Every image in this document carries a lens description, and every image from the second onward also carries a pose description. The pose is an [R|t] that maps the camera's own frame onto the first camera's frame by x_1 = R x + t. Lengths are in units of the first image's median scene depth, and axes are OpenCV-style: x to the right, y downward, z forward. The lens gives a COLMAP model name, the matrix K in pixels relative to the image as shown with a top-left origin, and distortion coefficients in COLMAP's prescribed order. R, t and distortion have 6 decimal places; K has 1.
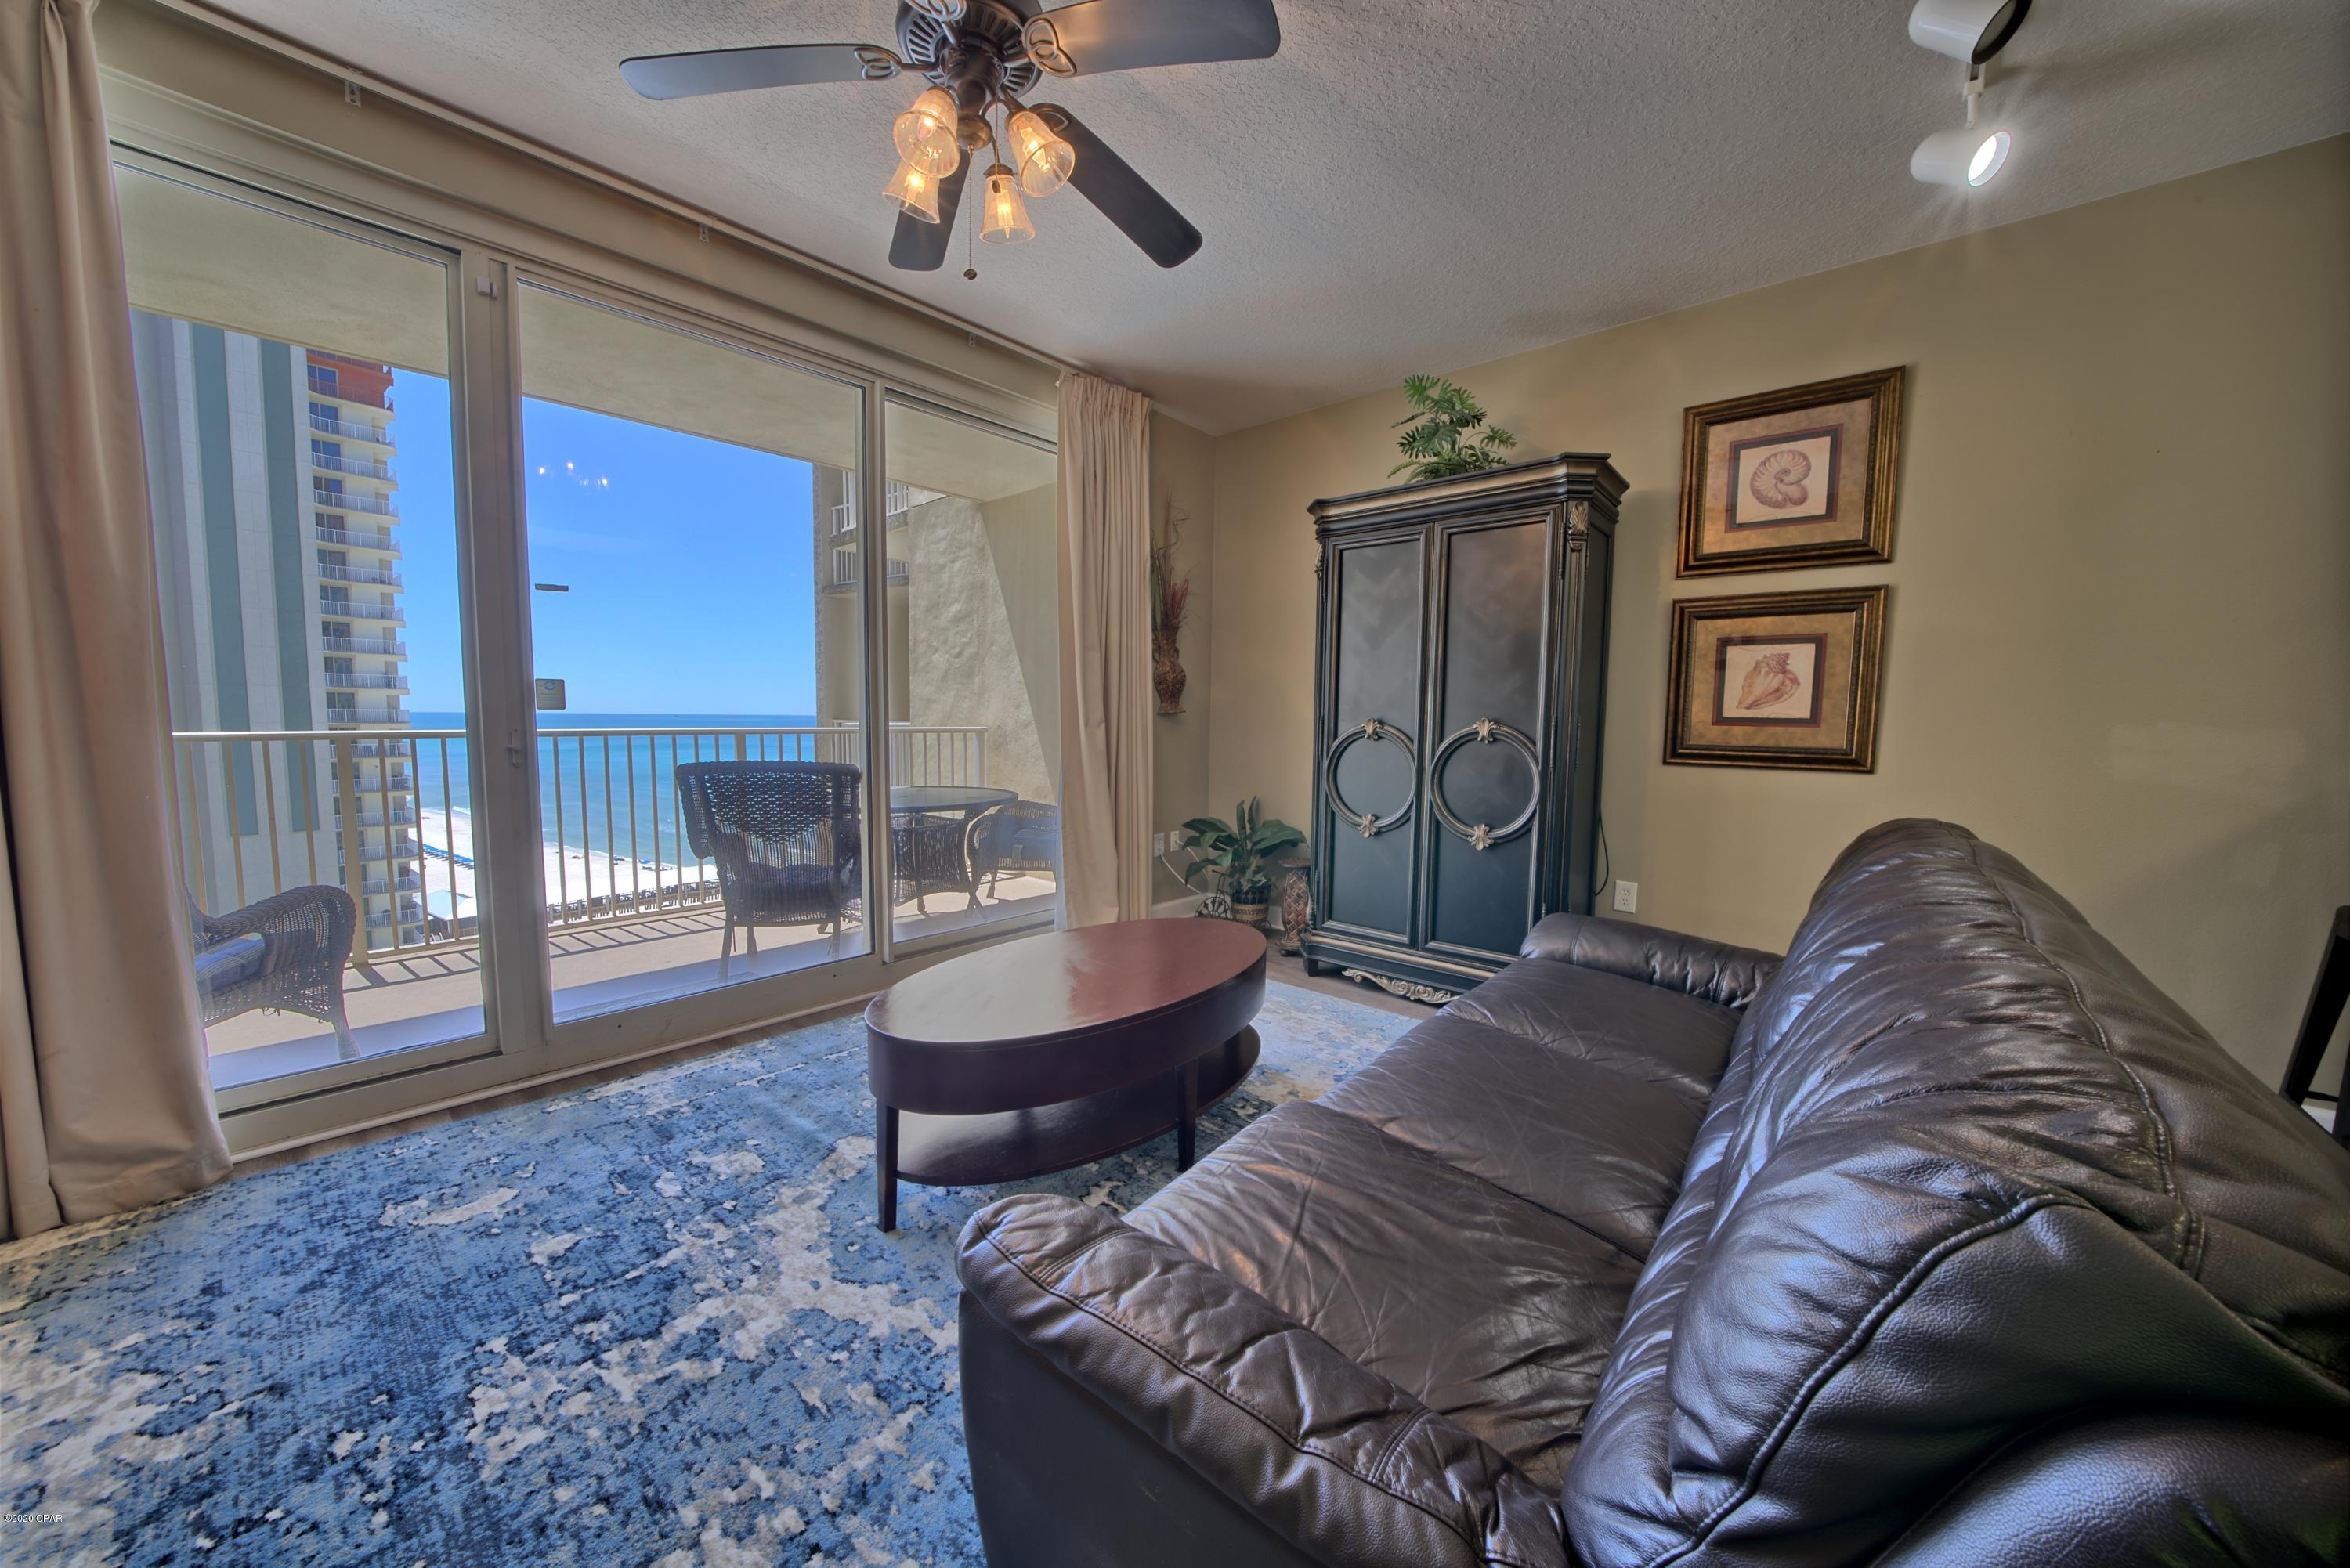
lens RADIAL K [[811.8, 0, 1167.8], [0, 811.8, 783.0], [0, 0, 1]] dist [-0.026792, 0.003396]
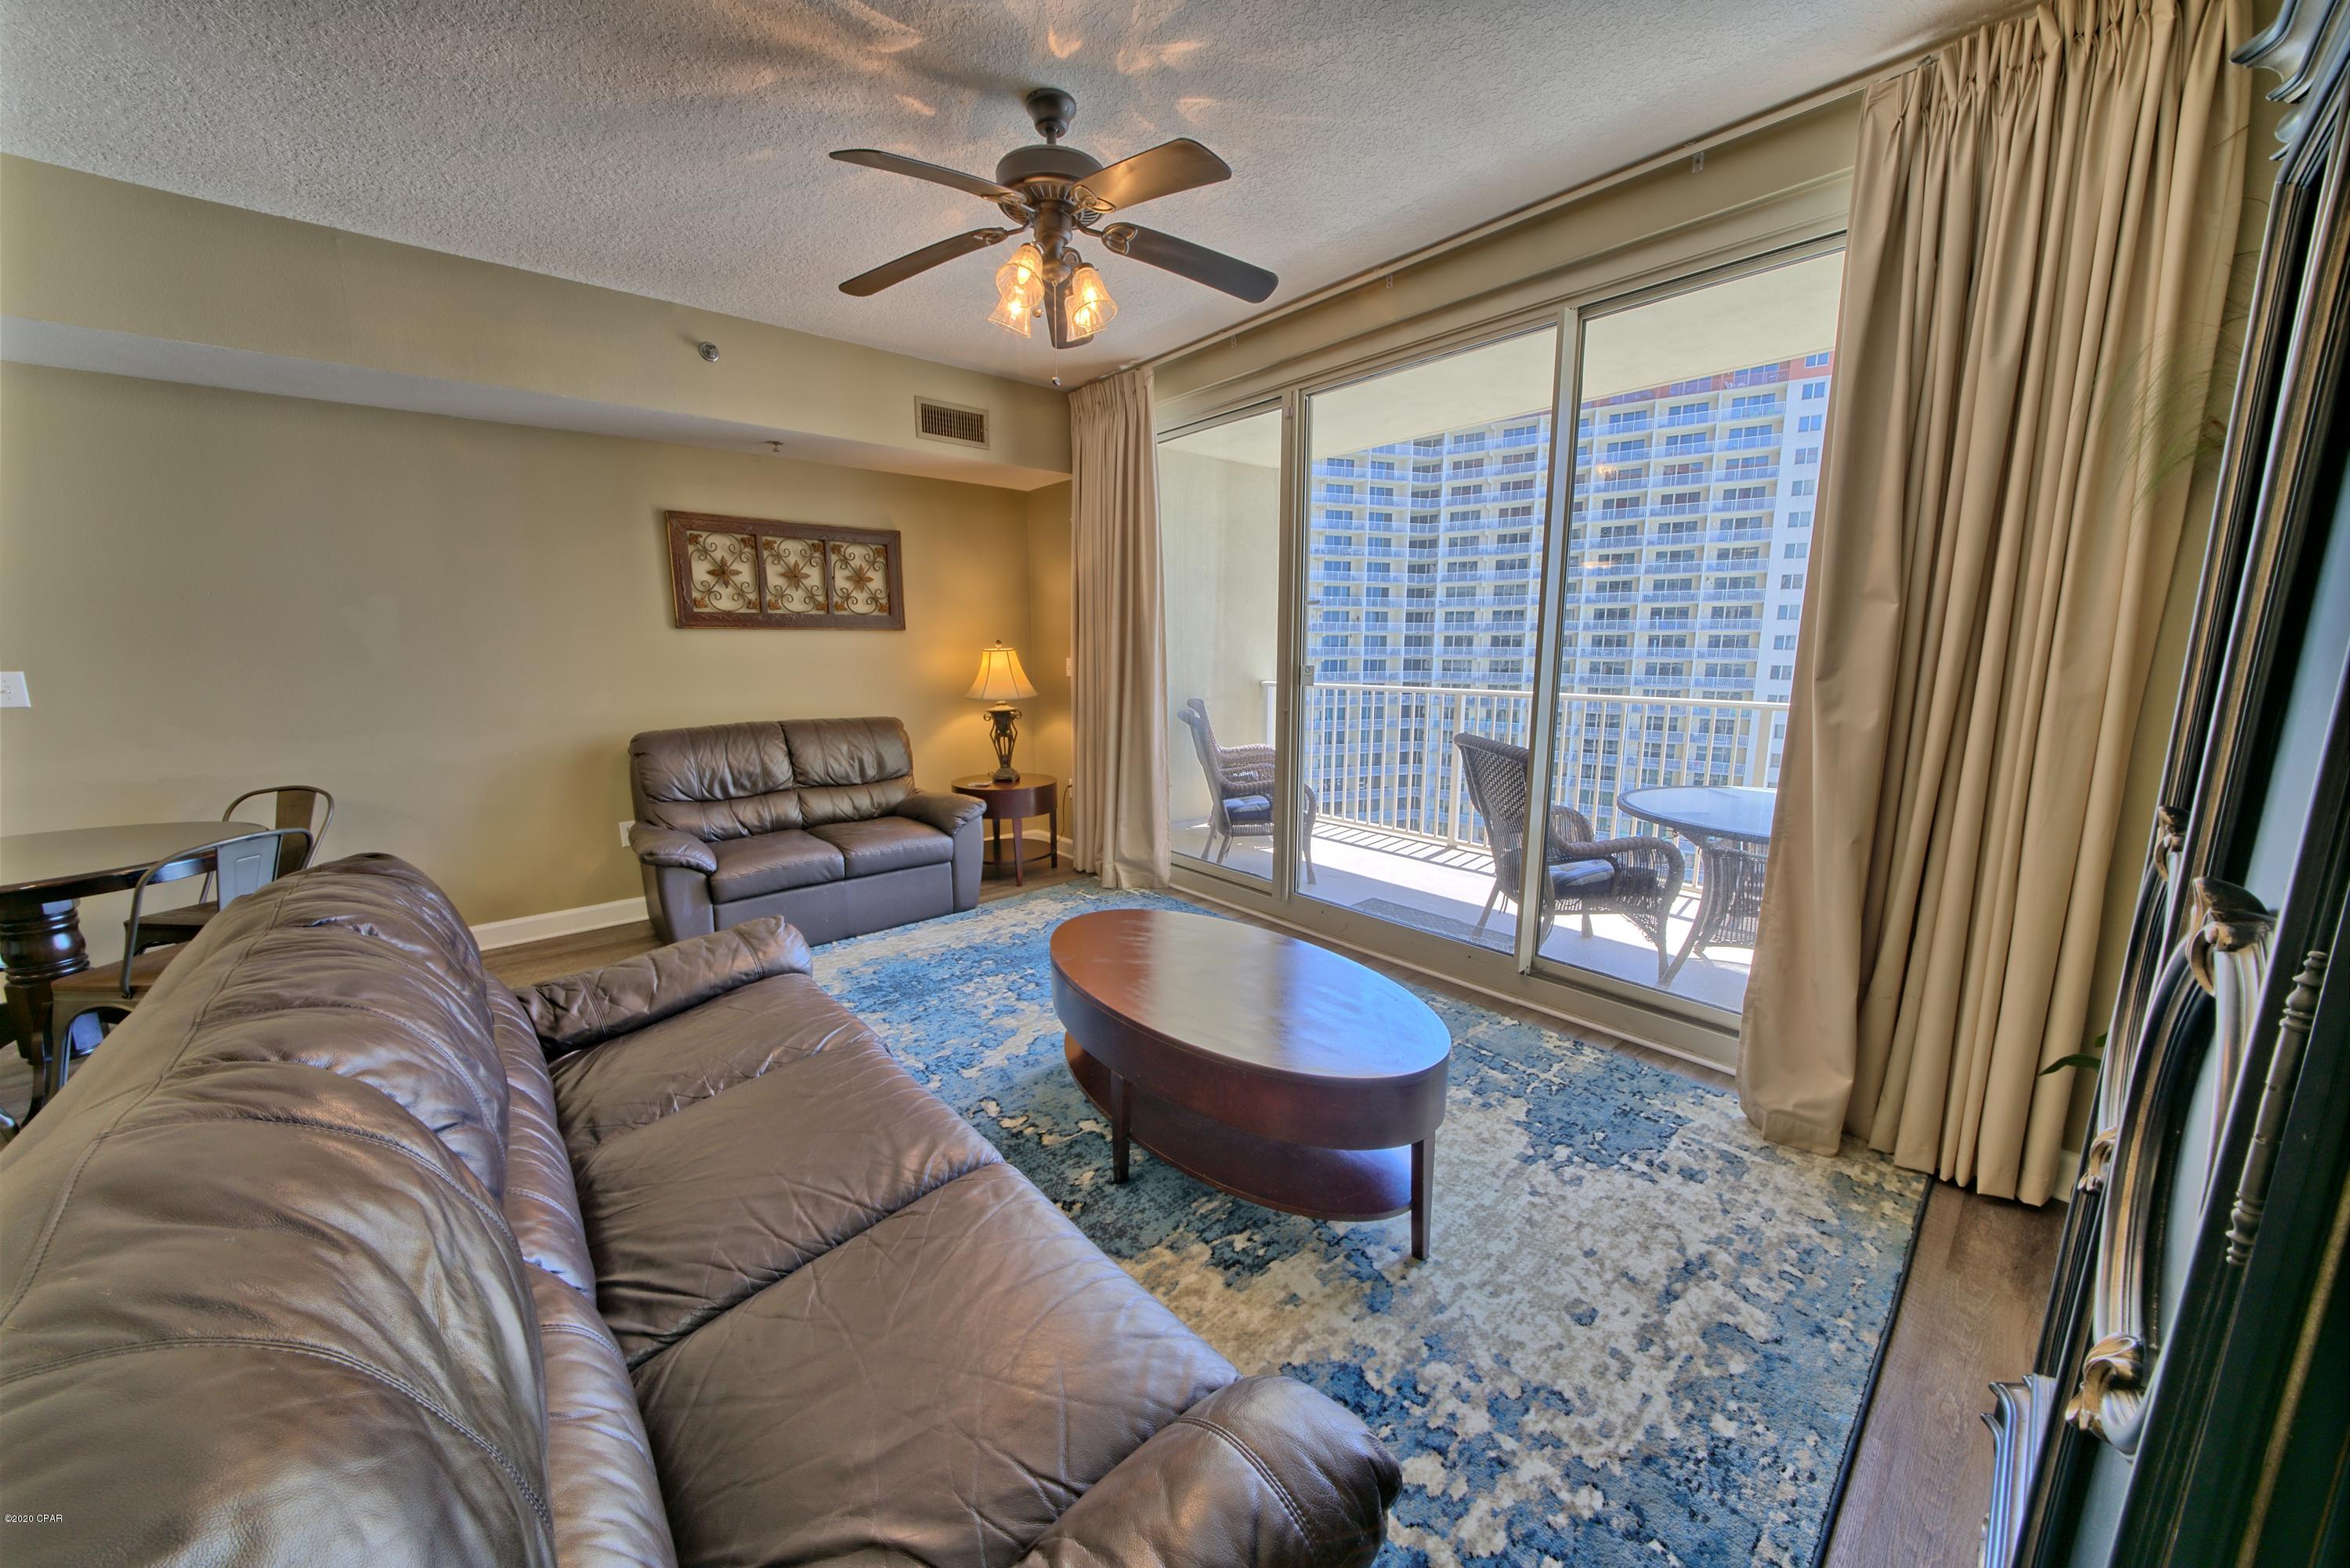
lens RADIAL K [[815.1, 0, 1167.1], [0, 815.1, 782.5], [0, 0, 1]] dist [-0.029112, 0.003883]
pose [[-0.125206, 0.154440, -0.980037, 0.654996], [-0.081945, 0.982825, 0.165348, -0.121225], [0.988741, 0.101012, -0.110400, 0.797869]]
